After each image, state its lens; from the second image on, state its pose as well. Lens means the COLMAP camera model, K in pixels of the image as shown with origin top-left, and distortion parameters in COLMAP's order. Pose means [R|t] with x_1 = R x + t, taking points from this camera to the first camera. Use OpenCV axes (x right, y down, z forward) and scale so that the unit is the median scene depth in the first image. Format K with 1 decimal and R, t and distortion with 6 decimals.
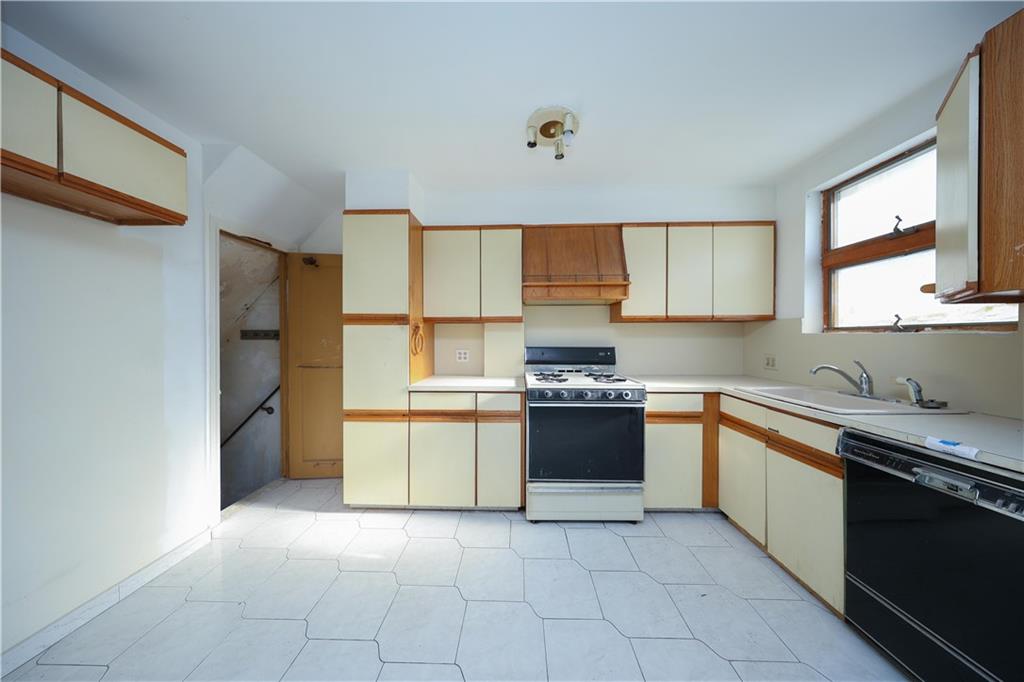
lens RADIAL K [[294.9, 0, 511.3], [0, 294.9, 339.8], [0, 0, 1]] dist [0.000373, 0.000013]
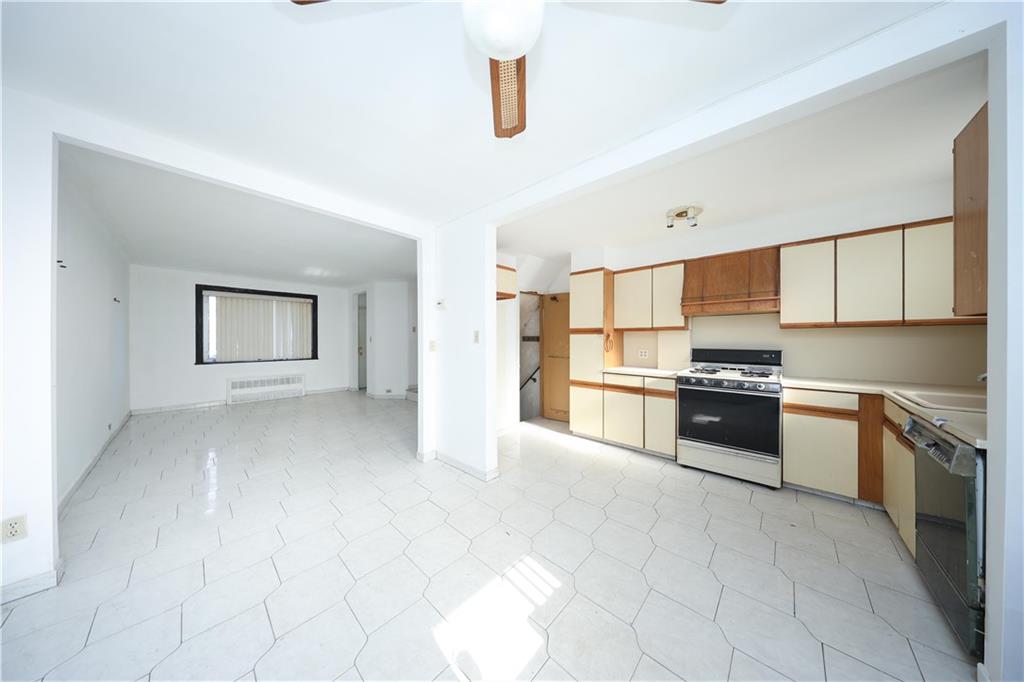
lens RADIAL K [[294.9, 0, 511.3], [0, 294.9, 339.8], [0, 0, 1]] dist [0.000373, 0.000013]
pose [[0.752203, 0.002875, -0.658925, 0.360055], [-0.001780, 0.999996, 0.002331, -0.018805], [0.658929, -0.000580, 0.752205, -0.611847]]
